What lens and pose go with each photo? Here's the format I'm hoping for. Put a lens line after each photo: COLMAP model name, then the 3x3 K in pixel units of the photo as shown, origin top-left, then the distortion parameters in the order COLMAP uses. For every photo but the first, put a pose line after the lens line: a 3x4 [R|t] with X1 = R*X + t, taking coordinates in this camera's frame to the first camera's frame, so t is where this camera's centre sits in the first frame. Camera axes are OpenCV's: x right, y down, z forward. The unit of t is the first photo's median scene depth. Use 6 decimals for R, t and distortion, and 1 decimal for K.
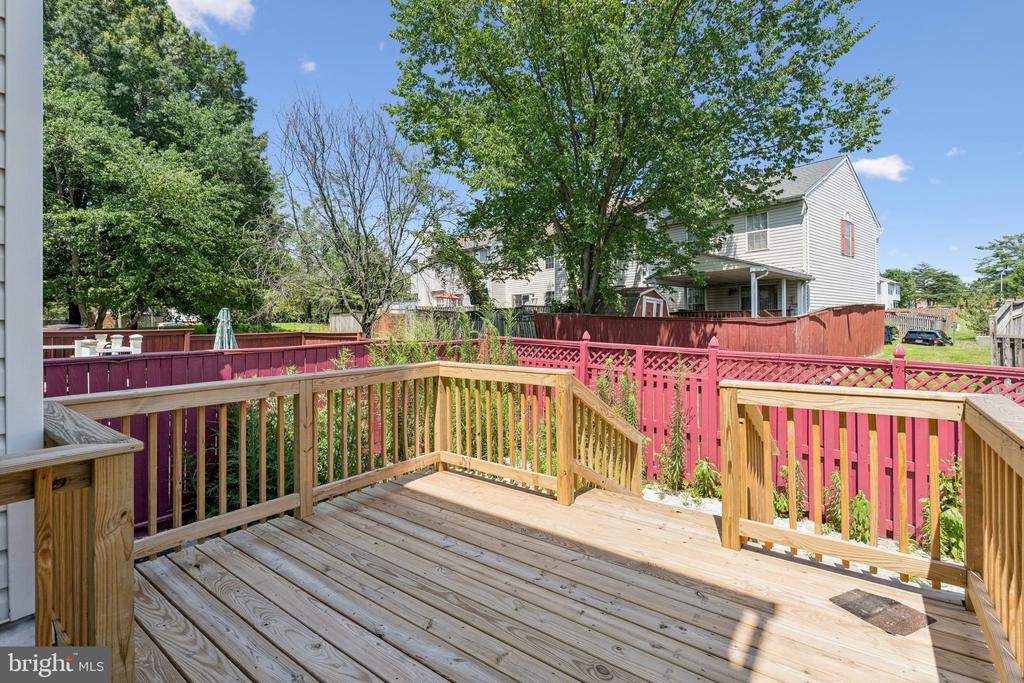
lens RADIAL K [[463.3, 0, 514.2], [0, 463.3, 330.3], [0, 0, 1]] dist [-0.002562, -0.000208]
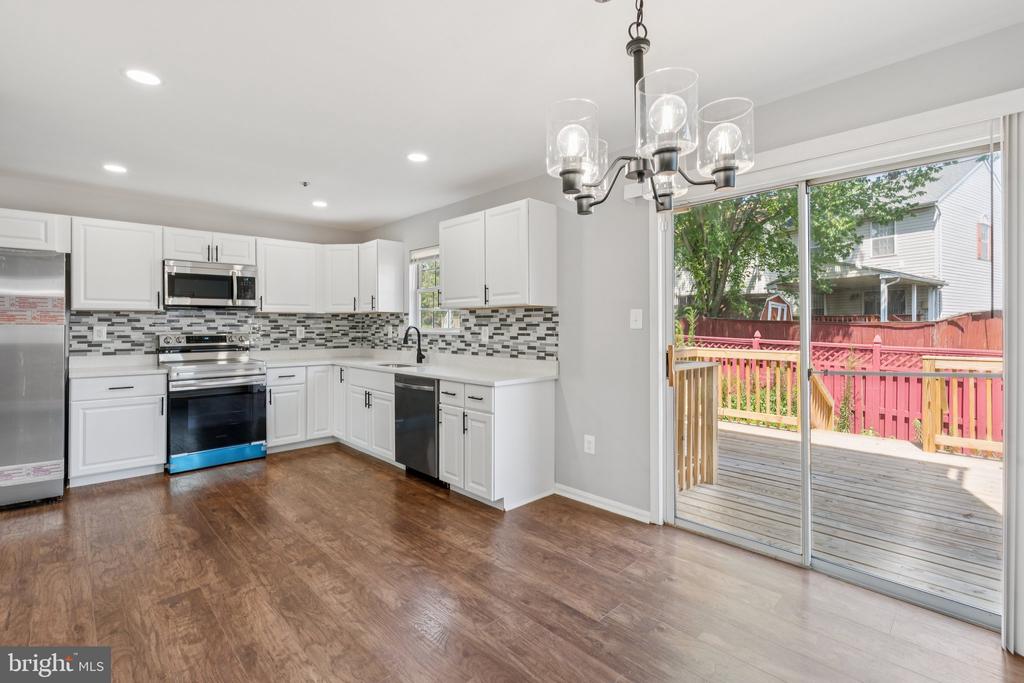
lens RADIAL K [[463.3, 0, 507.4], [0, 463.3, 331.8], [0, 0, 1]] dist [-0.002562, -0.000208]
pose [[0.985678, 0.011566, -0.168242, -0.142316], [-0.012131, 0.999924, -0.002329, 0.007273], [0.168202, 0.004337, 0.985743, -0.173158]]
